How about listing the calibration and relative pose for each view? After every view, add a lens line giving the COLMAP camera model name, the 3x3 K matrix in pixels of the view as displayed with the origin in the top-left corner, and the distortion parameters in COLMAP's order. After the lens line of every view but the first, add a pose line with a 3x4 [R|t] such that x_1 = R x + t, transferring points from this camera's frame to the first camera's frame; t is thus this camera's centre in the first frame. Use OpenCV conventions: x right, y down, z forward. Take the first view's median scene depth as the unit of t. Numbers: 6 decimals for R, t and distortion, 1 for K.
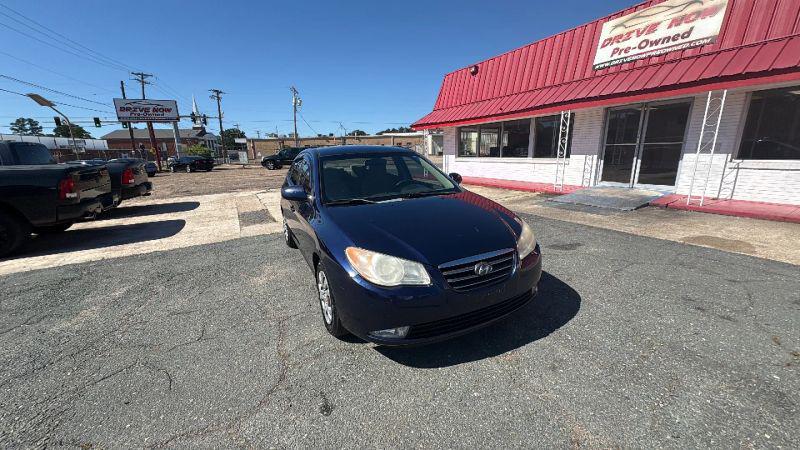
lens RADIAL K [[302.7, 0, 399.7], [0, 302.7, 221.9], [0, 0, 1]] dist [0.000620, -0.000284]
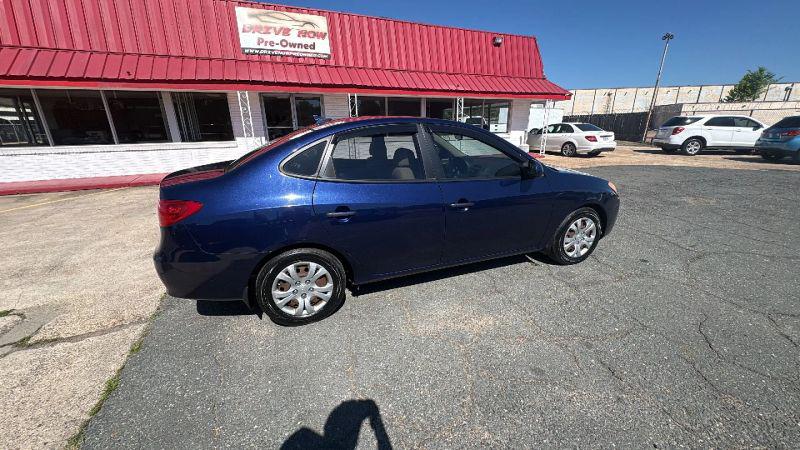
lens RADIAL K [[302.7, 0, 396.8], [0, 302.7, 225.0], [0, 0, 1]] dist [0.000620, -0.000284]
pose [[0.105199, -0.283893, 0.953068, -0.471942], [0.240528, 0.937193, 0.252615, -0.096254], [-0.964925, 0.202665, 0.166876, 0.476308]]
